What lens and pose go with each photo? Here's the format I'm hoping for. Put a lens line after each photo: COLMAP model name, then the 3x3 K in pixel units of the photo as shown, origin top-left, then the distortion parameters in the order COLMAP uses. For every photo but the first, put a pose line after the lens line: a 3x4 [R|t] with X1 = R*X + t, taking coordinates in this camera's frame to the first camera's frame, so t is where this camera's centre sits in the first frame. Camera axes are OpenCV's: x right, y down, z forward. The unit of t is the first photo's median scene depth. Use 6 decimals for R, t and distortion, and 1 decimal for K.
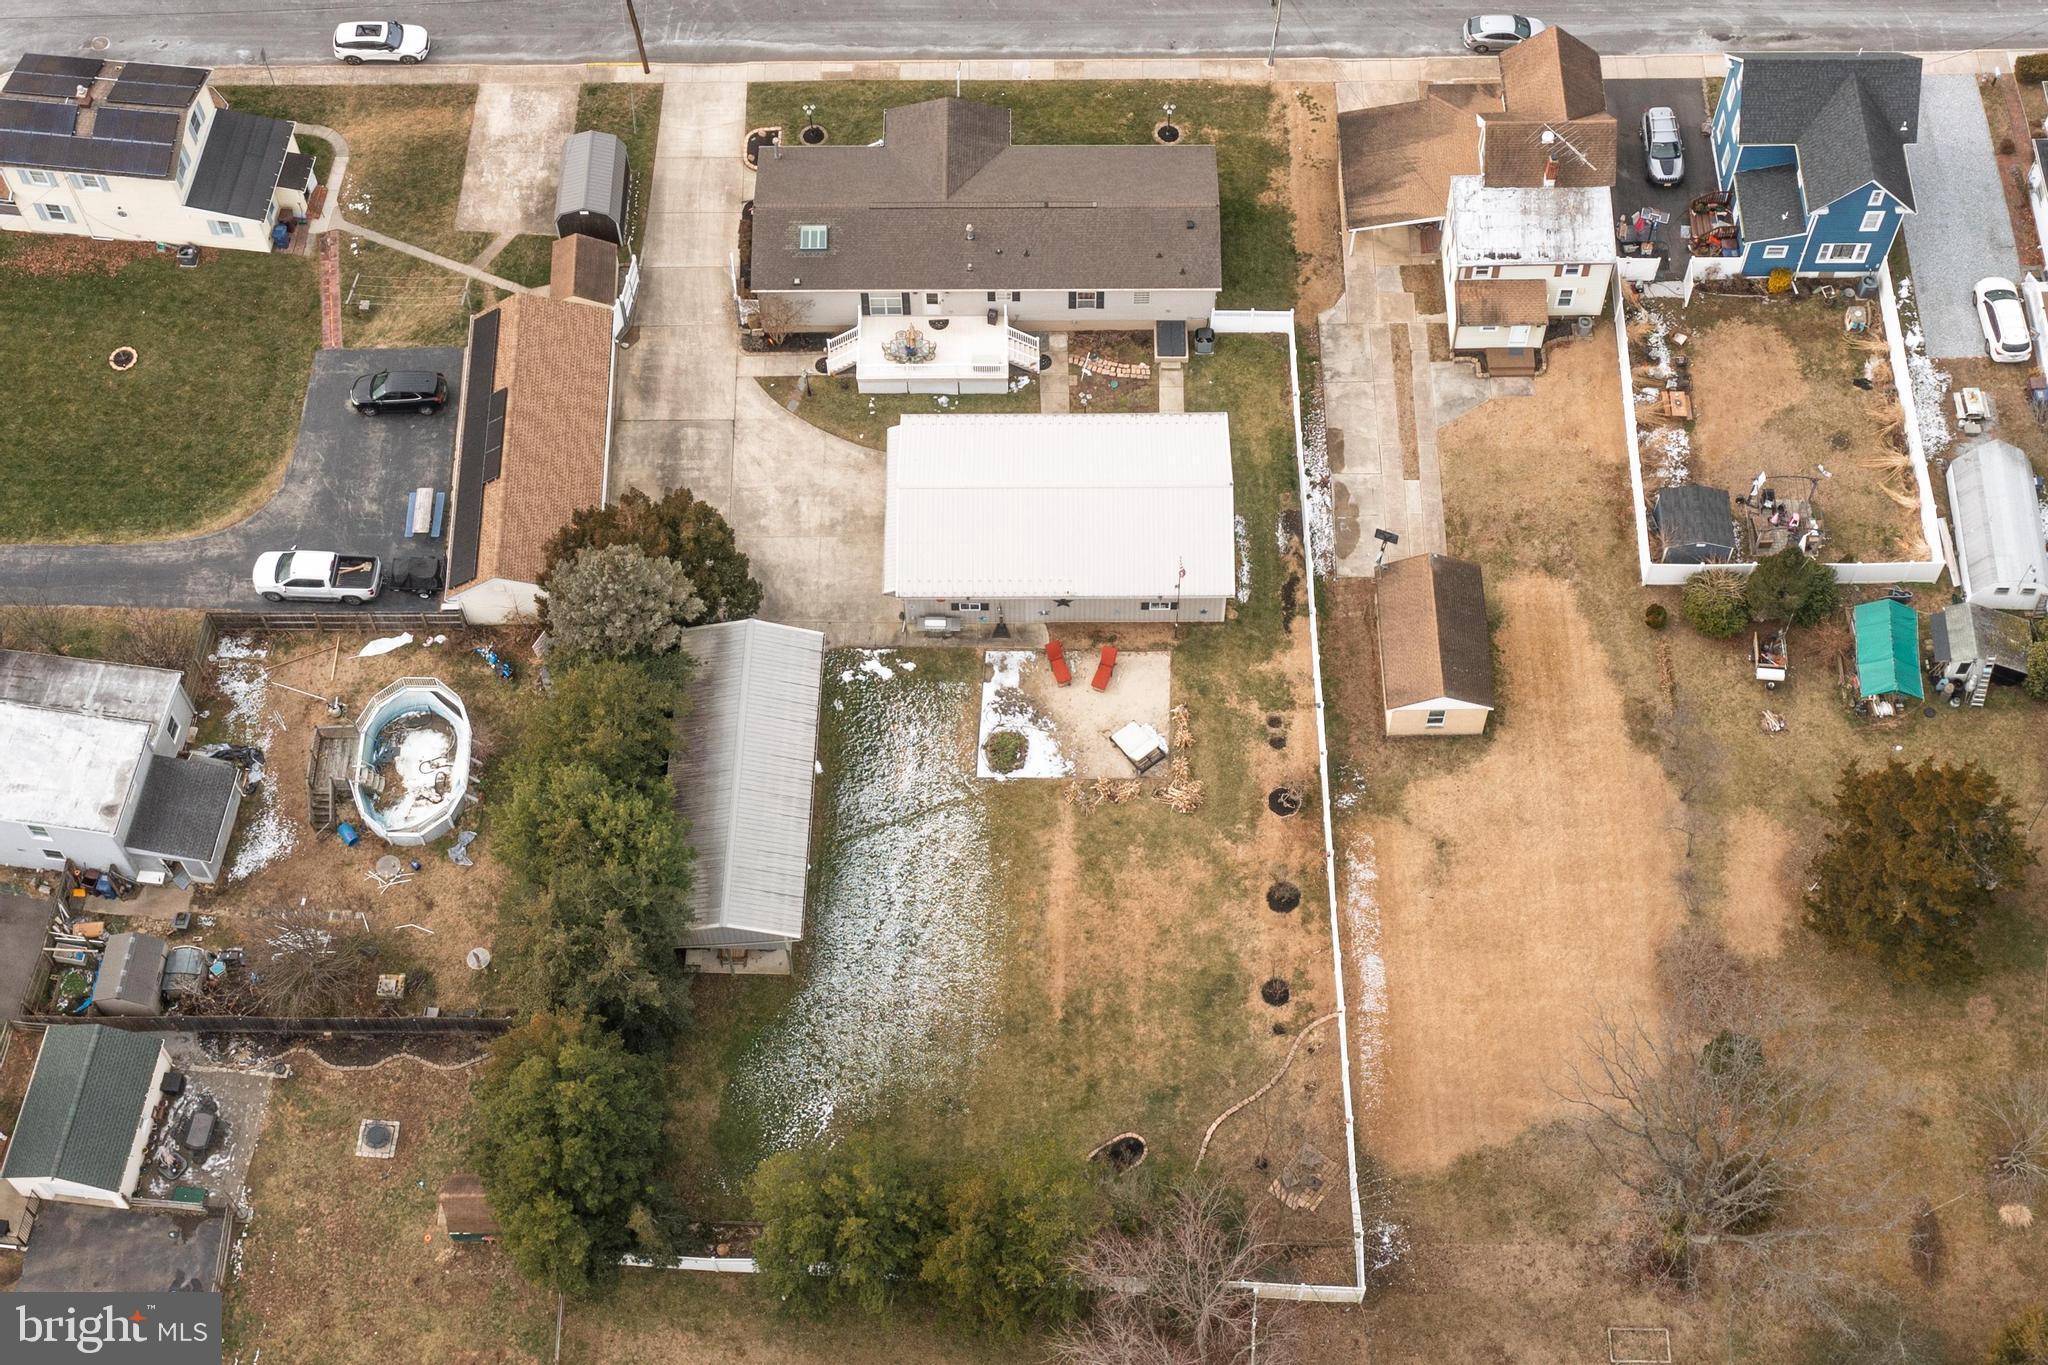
lens RADIAL K [[2650.5, 0, 1021.3], [0, 2650.5, 681.8], [0, 0, 1]] dist [-0.008835, 0.000000]
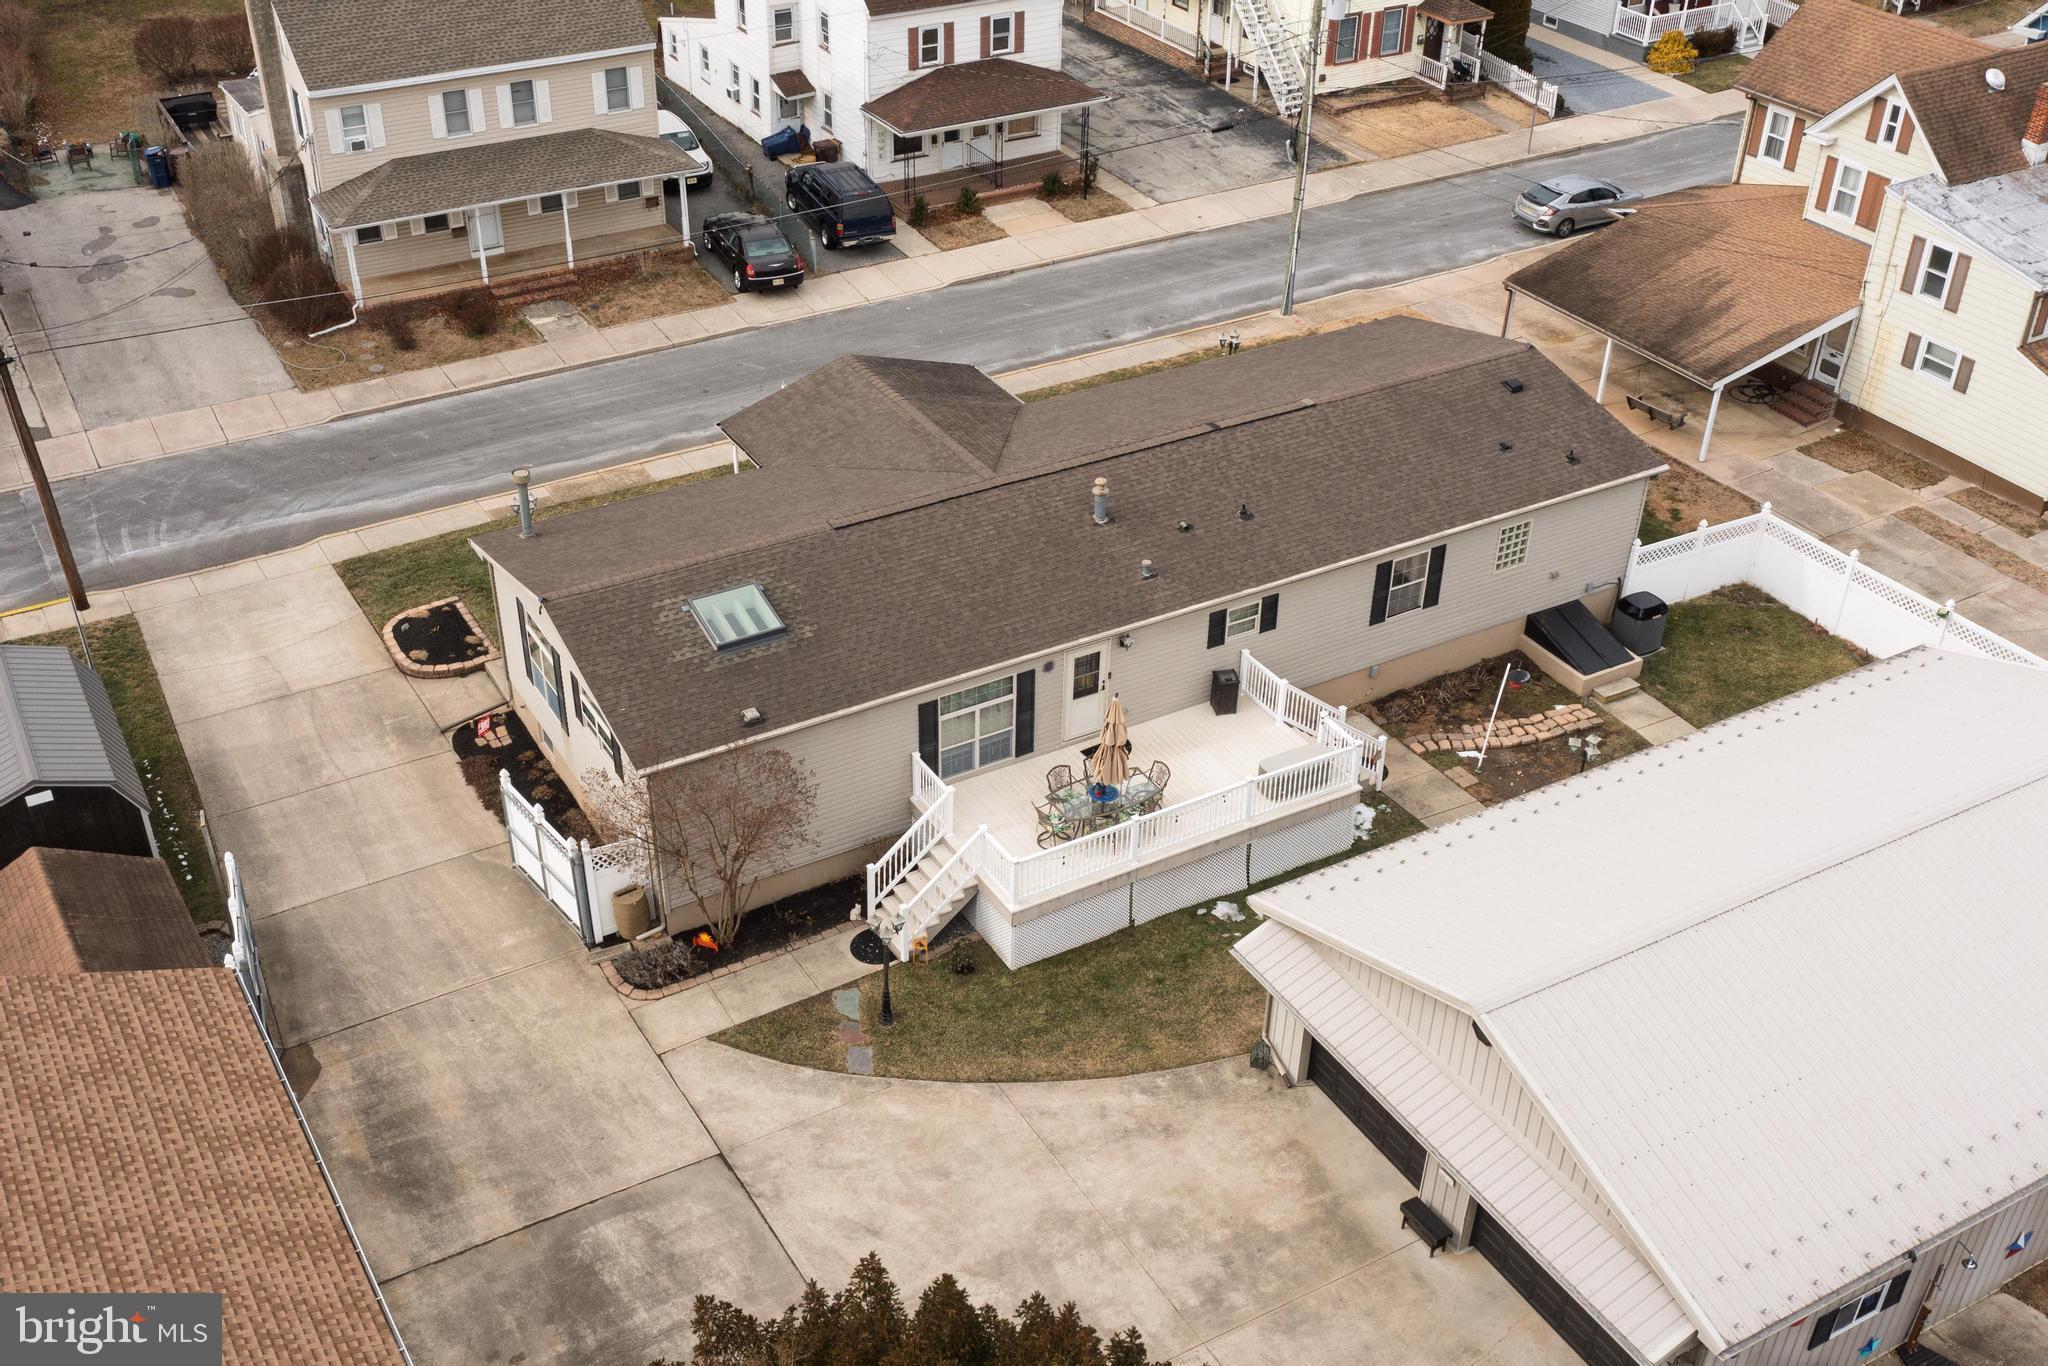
lens RADIAL K [[2072.9, 0, 952.8], [0, 2072.9, 743.7], [0, 0, 1]] dist [0.001294, 0.000000]
pose [[0.876213, -0.270266, 0.399007, -0.168364], [0.424172, 0.825501, -0.372326, -0.034810], [-0.228754, 0.495484, 0.837954, 0.754743]]
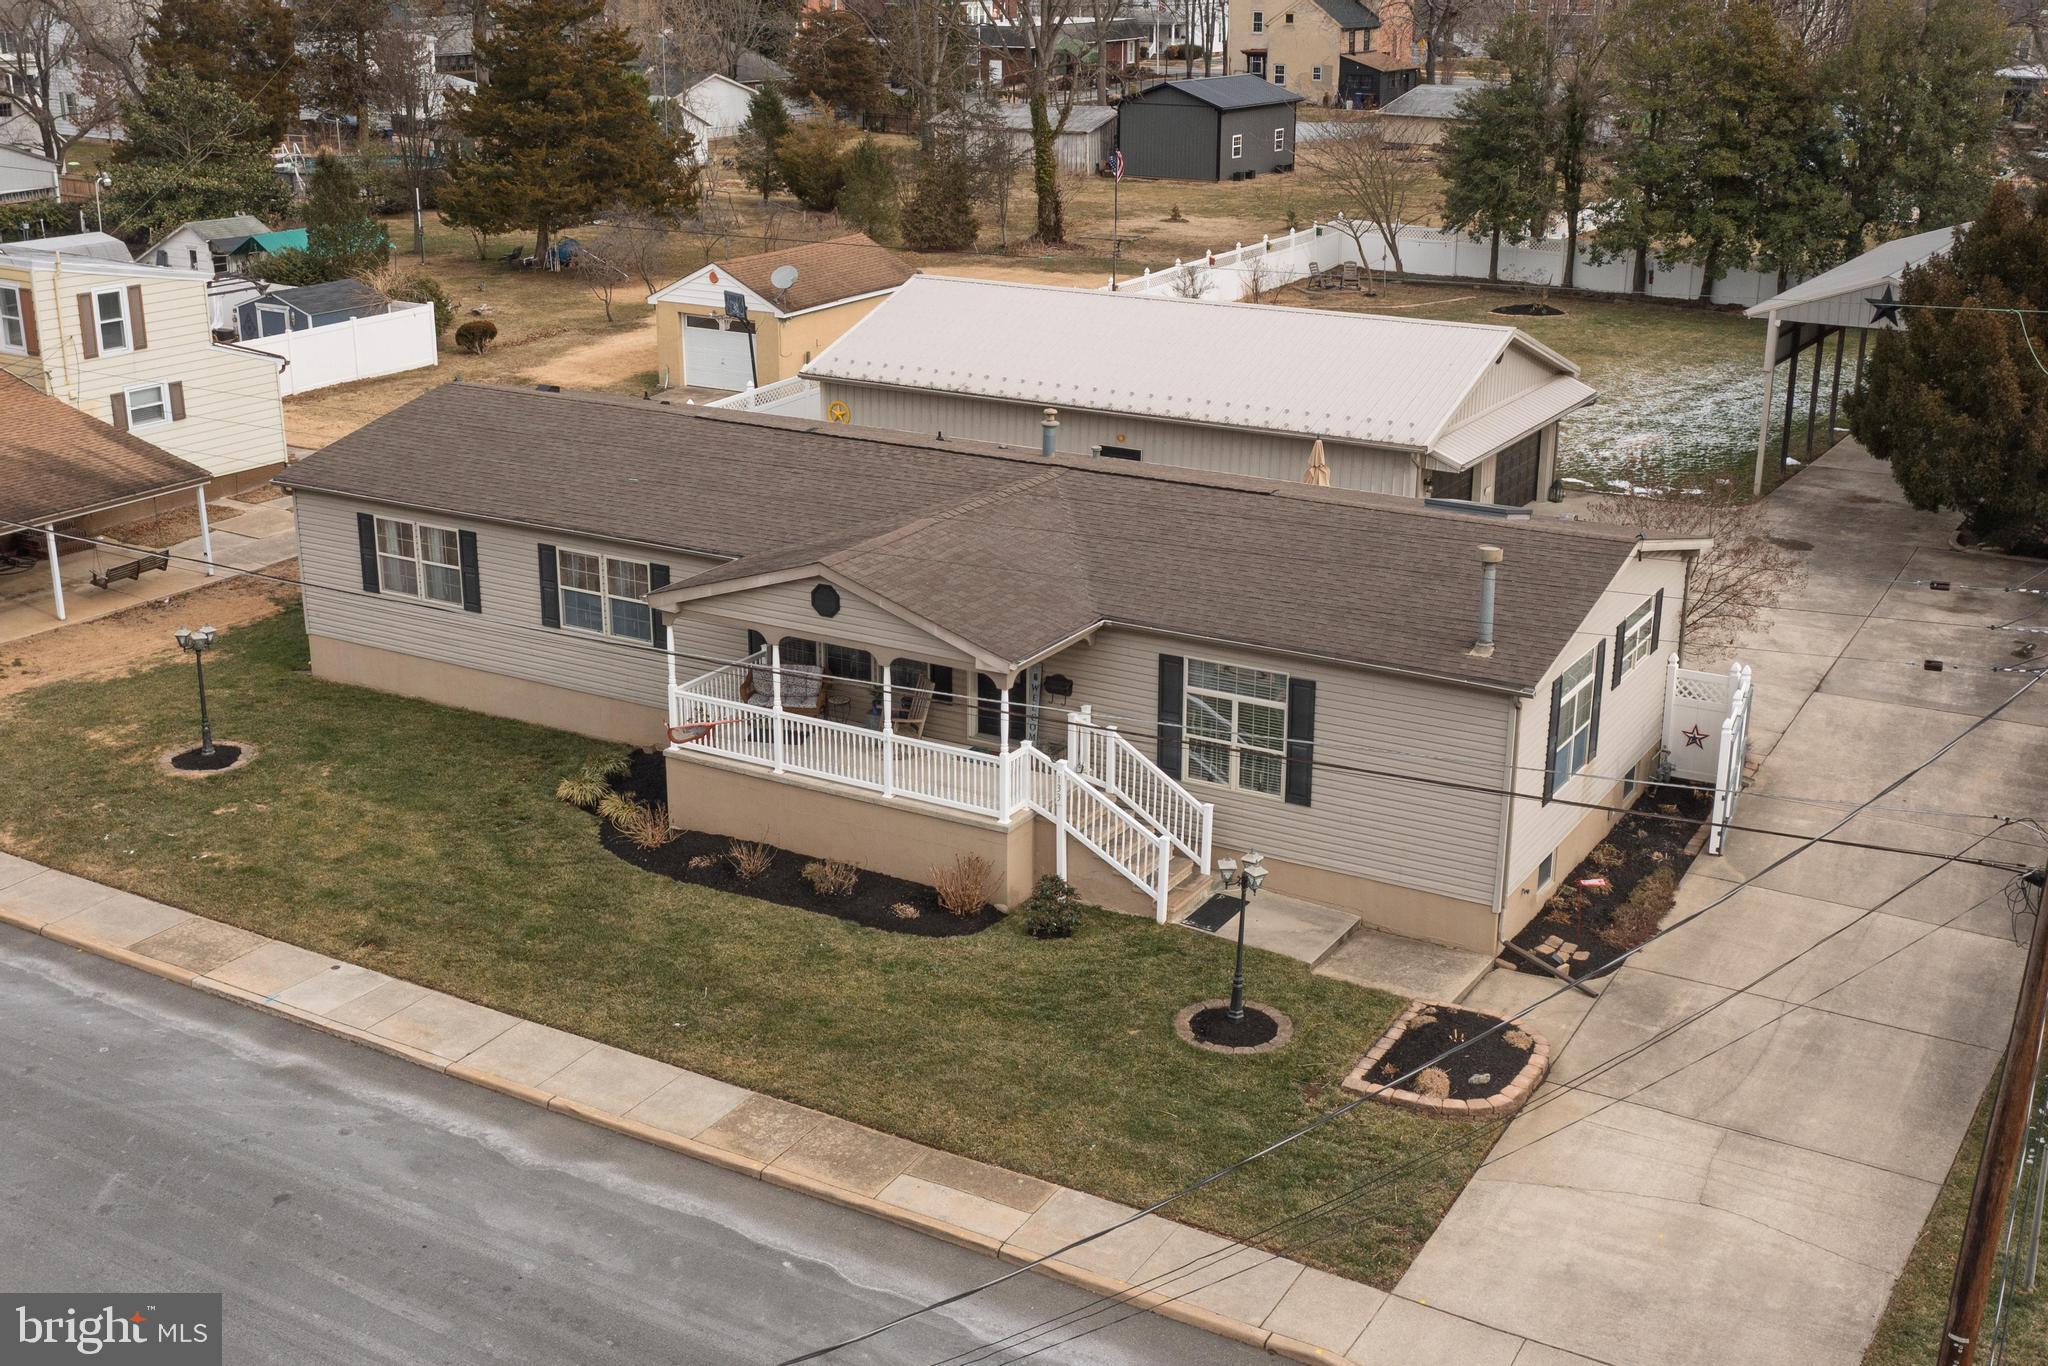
lens RADIAL K [[2244.9, 0, 1073.8], [0, 2244.9, 671.7], [0, 0, 1]] dist [-0.000815, 0.000000]
pose [[-0.869616, -0.157036, 0.468090, -0.163318], [0.436213, 0.199721, 0.877399, -0.416700], [-0.231270, 0.967187, -0.105180, 1.045650]]
